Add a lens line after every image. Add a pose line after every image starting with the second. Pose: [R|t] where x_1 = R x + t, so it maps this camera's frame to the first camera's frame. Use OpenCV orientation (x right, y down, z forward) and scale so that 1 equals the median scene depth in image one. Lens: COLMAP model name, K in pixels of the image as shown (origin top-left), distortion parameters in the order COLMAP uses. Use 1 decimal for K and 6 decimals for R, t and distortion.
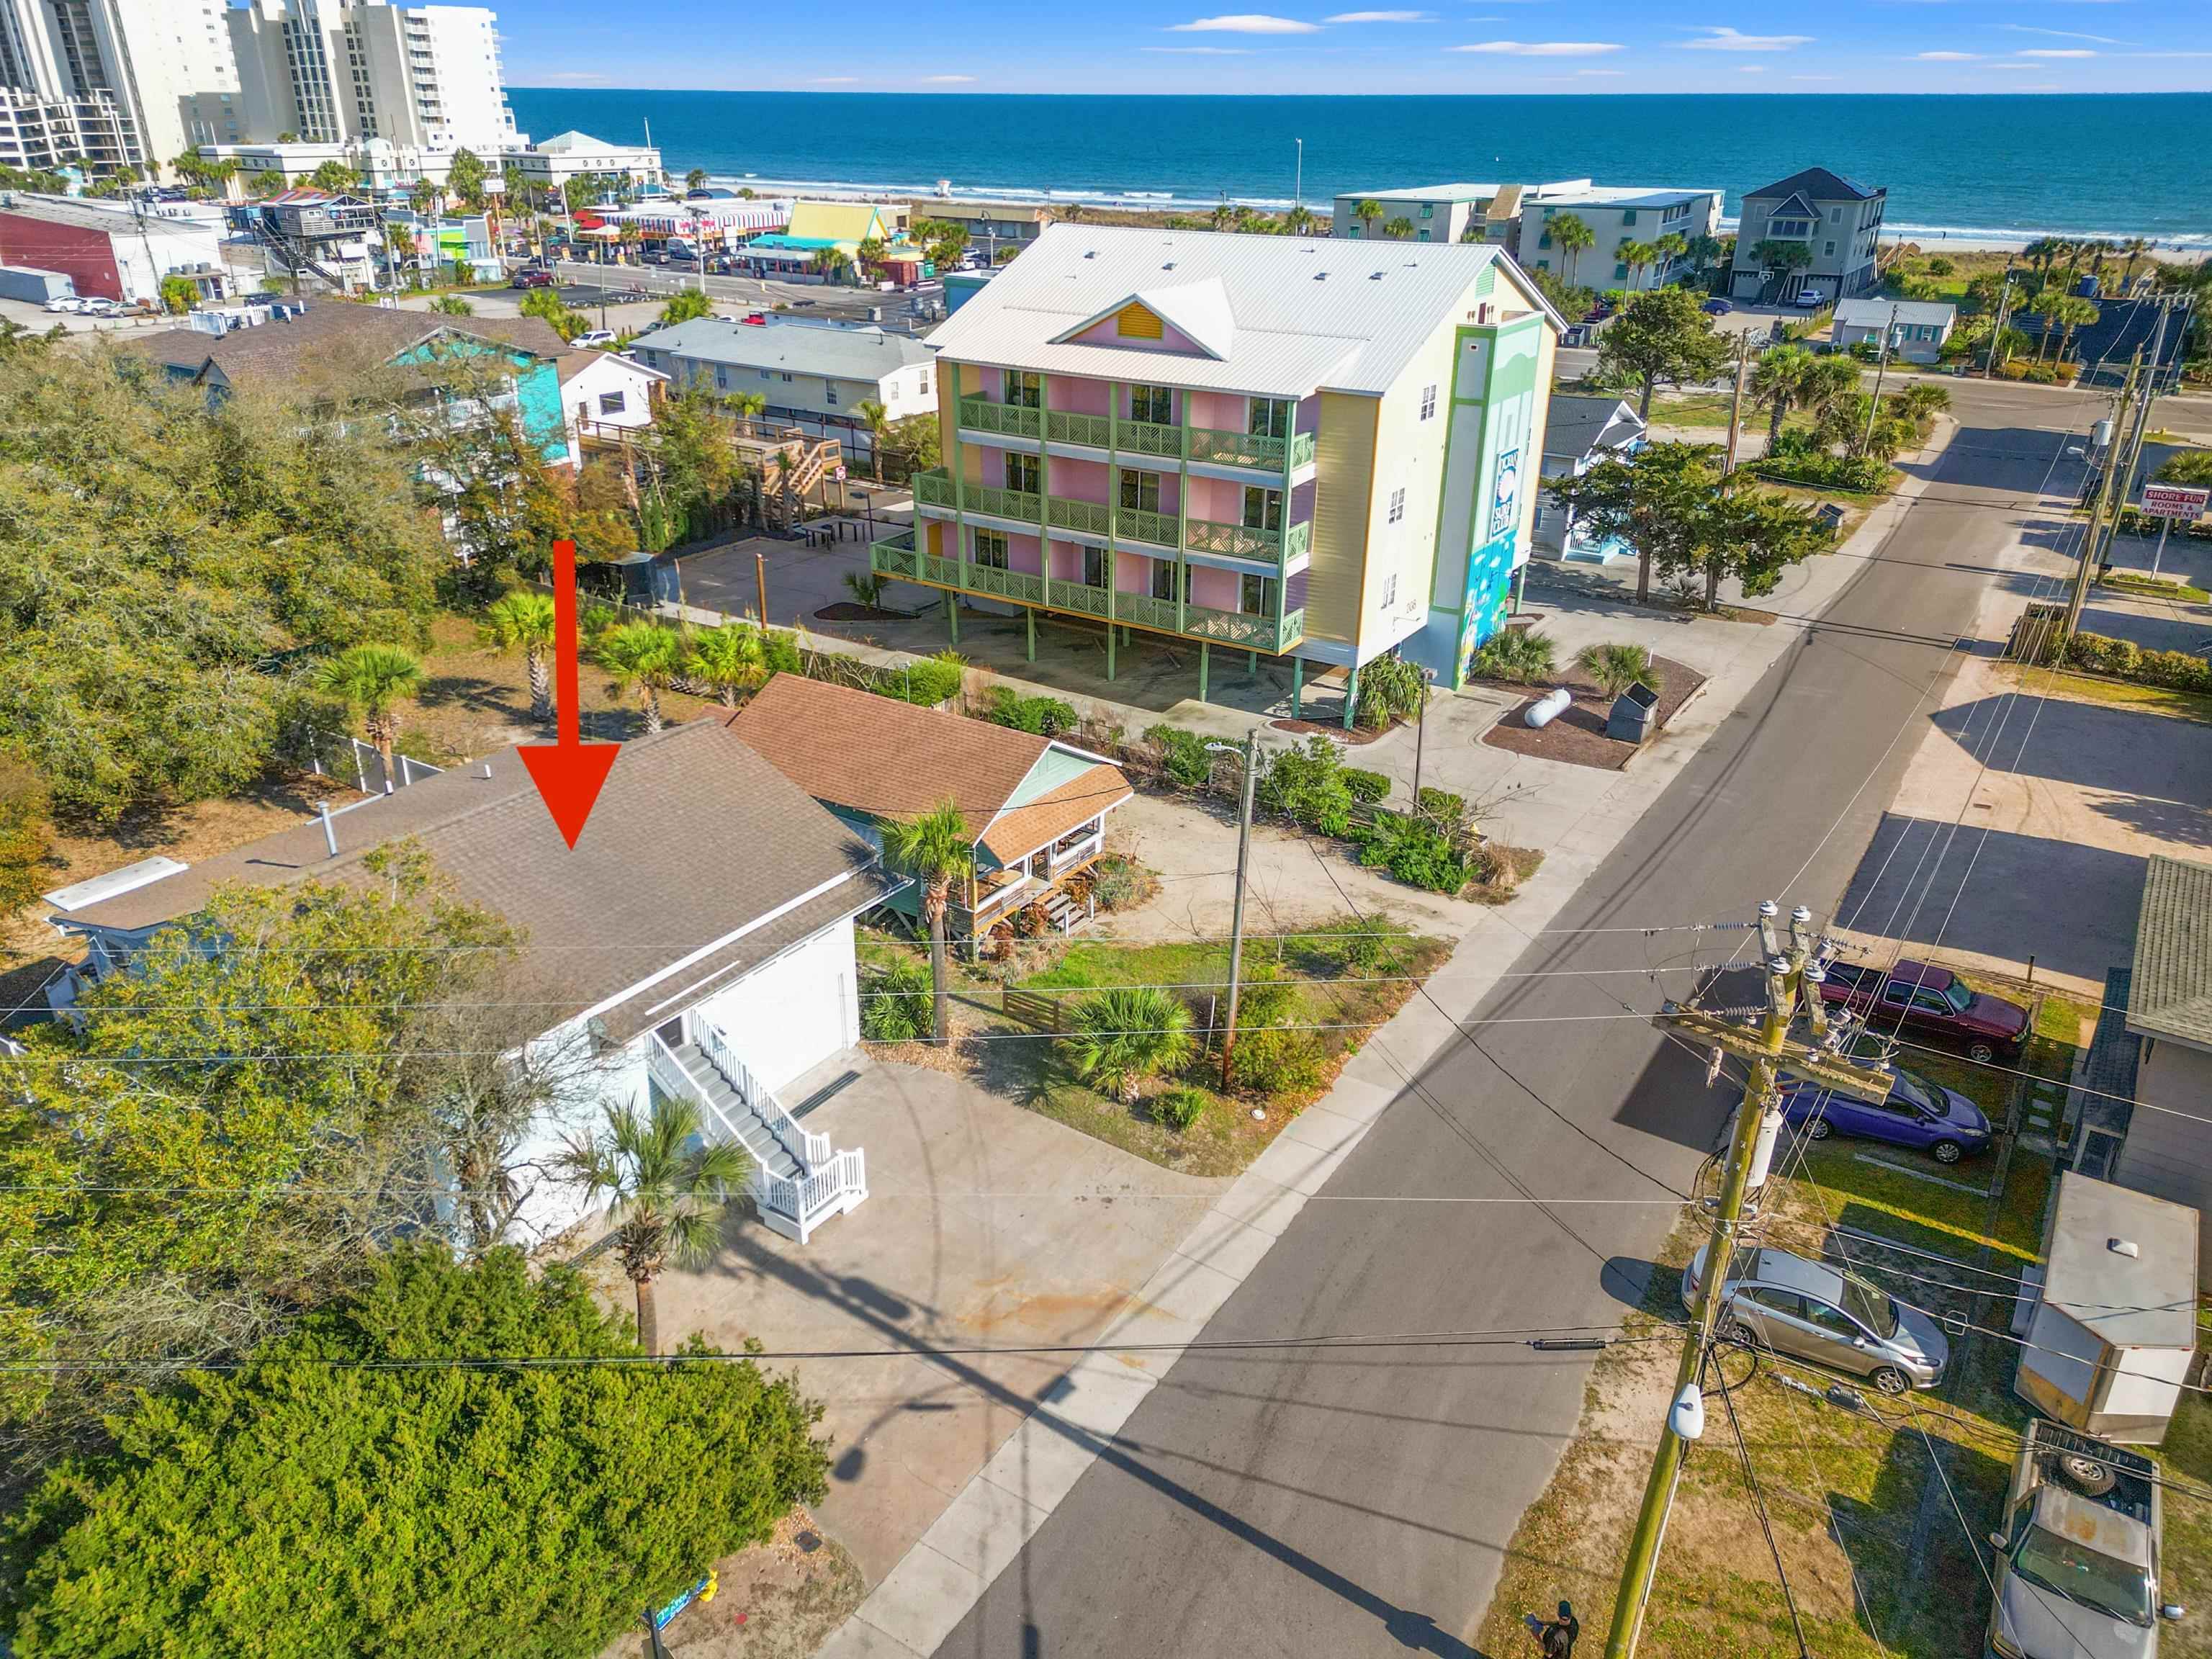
lens RADIAL K [[1546.9, 0, 1084.2], [0, 1546.9, 837.9], [0, 0, 1]] dist [0.067276, -0.053568]
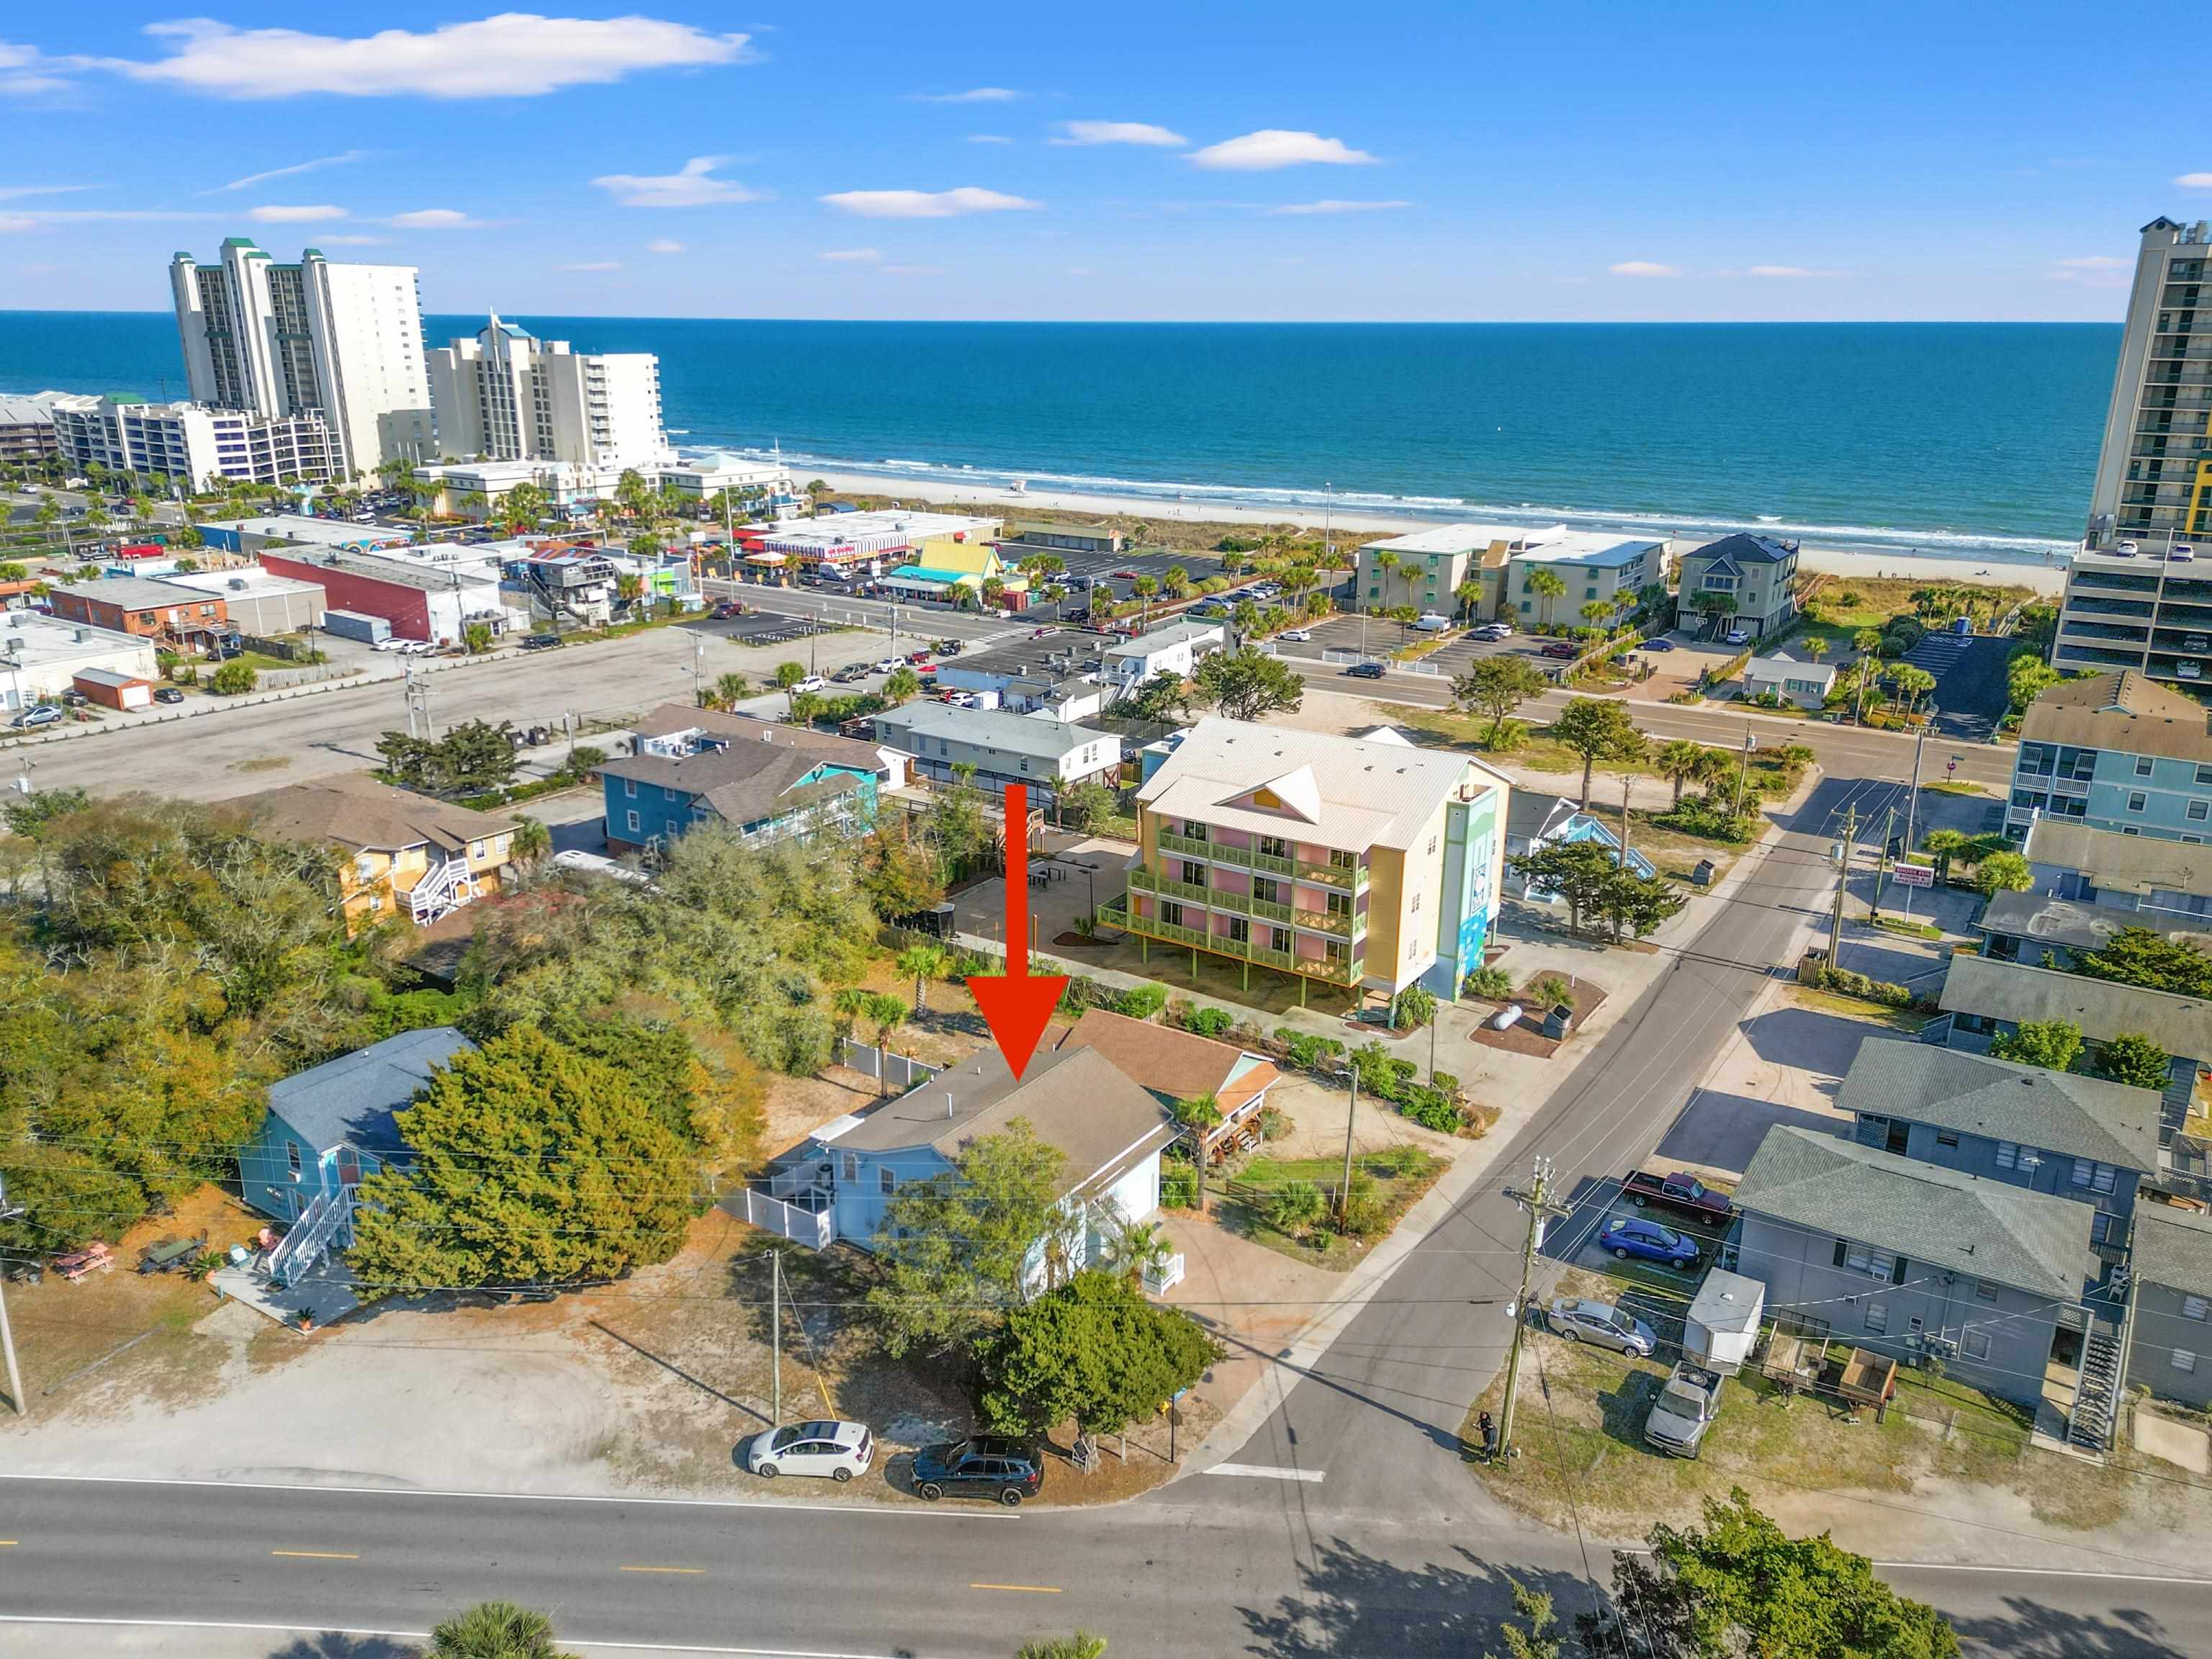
lens RADIAL K [[1546.9, 0, 1090.8], [0, 1546.9, 822.5], [0, 0, 1]] dist [0.067276, -0.053568]
pose [[0.999928, 0.005245, -0.010813, -0.130183], [-0.006650, 0.990921, -0.134279, -0.058037], [0.010010, 0.134341, 0.990885, -0.661716]]
